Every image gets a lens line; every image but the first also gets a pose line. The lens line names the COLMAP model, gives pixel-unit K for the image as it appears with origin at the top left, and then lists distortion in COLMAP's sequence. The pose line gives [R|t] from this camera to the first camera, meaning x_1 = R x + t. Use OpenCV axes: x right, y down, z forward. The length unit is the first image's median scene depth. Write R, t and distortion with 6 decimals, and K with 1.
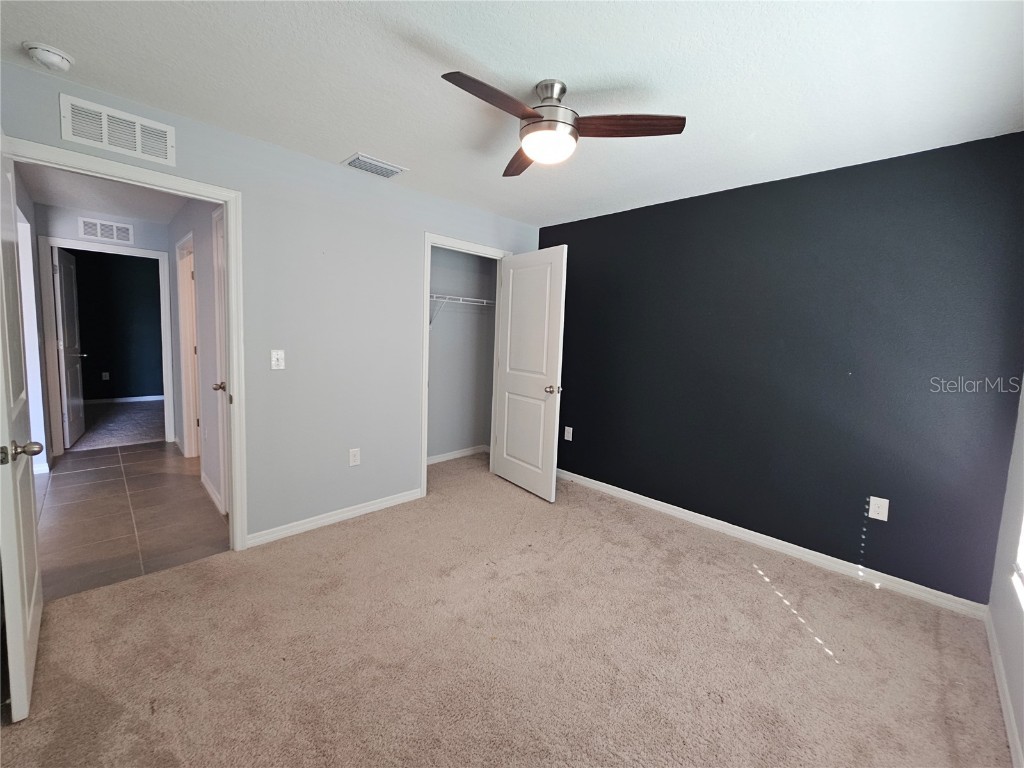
lens RADIAL K [[422.2, 0, 515.7], [0, 422.2, 376.7], [0, 0, 1]] dist [-0.000704, 0.000042]
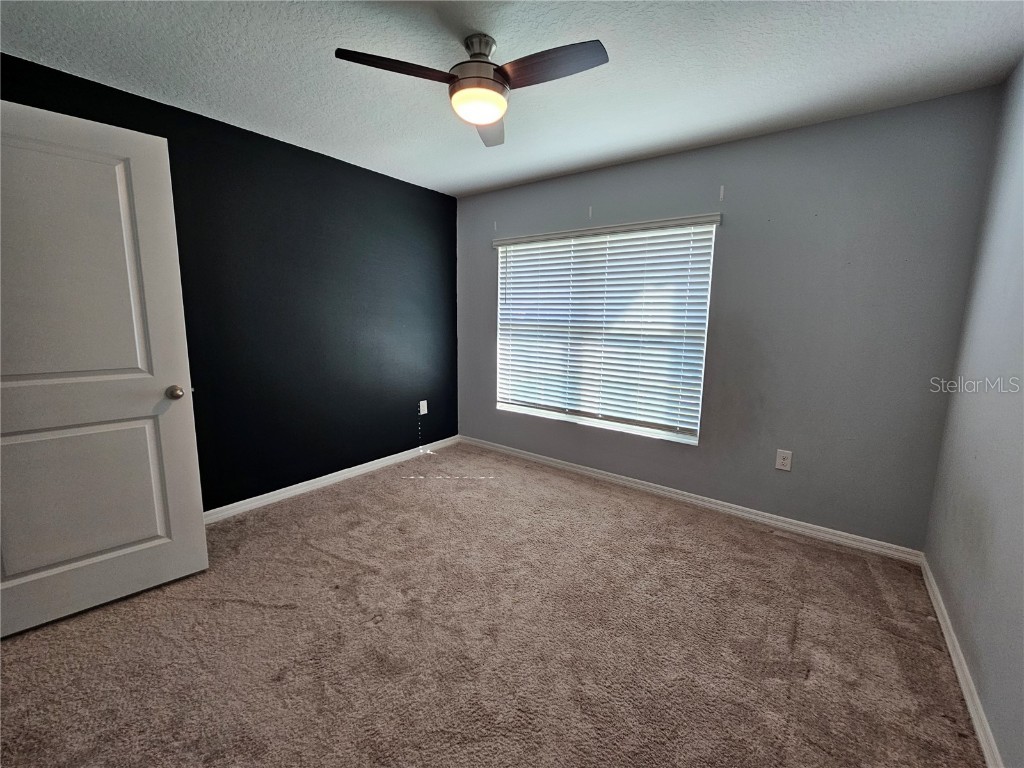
lens RADIAL K [[422.2, 0, 515.7], [0, 422.2, 376.7], [0, 0, 1]] dist [-0.000704, 0.000042]
pose [[-0.140912, -0.184510, 0.972677, -0.741632], [0.077979, 0.977359, 0.196695, -0.094124], [-0.986946, 0.103565, -0.123334, 0.826714]]
